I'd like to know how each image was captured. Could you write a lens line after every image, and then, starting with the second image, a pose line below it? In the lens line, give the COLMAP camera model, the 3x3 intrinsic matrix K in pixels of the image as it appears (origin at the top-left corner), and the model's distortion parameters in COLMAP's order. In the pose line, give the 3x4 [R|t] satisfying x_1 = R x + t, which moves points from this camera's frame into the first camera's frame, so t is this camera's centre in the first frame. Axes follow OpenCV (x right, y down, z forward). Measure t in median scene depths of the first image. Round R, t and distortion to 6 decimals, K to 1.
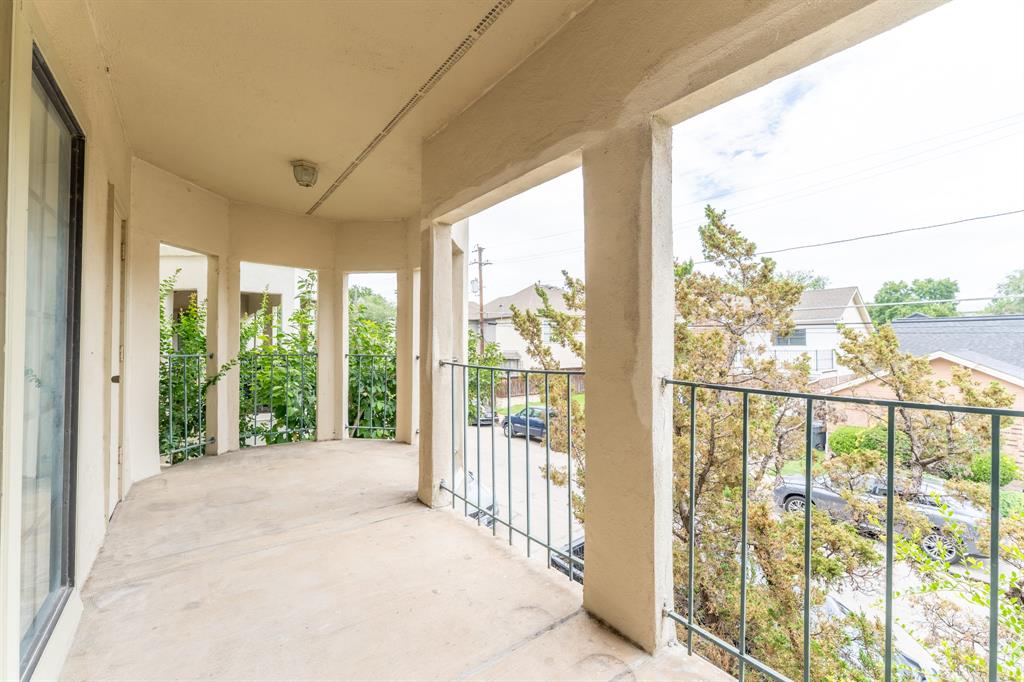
lens RADIAL K [[409.4, 0, 508.7], [0, 409.4, 340.6], [0, 0, 1]] dist [0.000155, 0.000025]
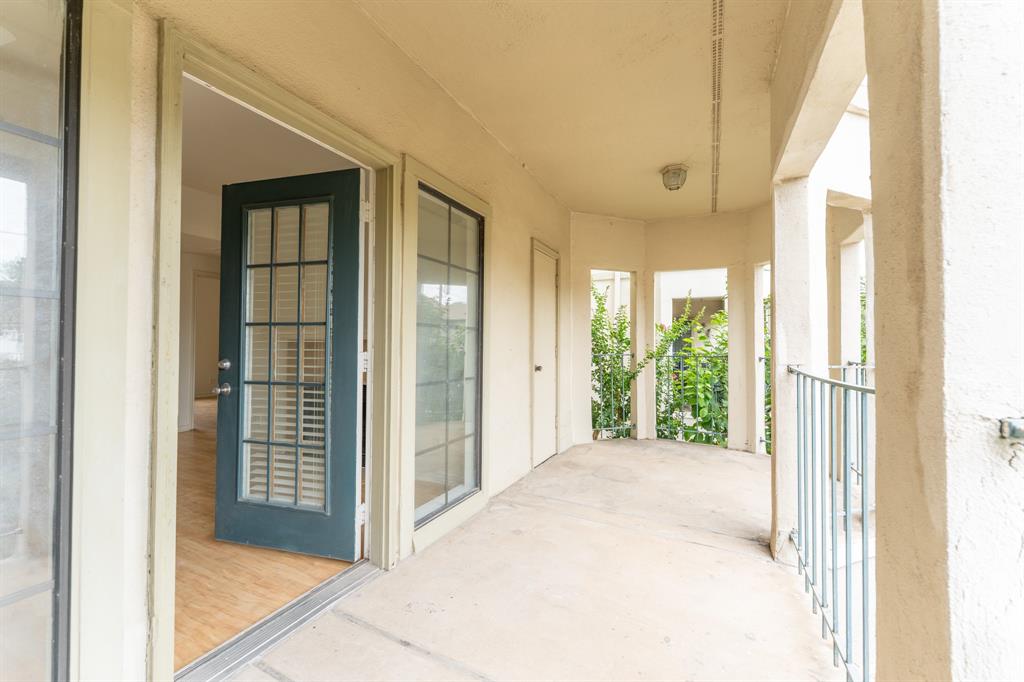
lens RADIAL K [[409.4, 0, 508.7], [0, 409.4, 340.6], [0, 0, 1]] dist [0.000155, 0.000025]
pose [[0.428702, -0.013791, -0.903341, 0.282962], [0.005153, 0.999905, -0.012820, 0.010269], [0.903431, 0.000841, 0.428732, 0.226394]]
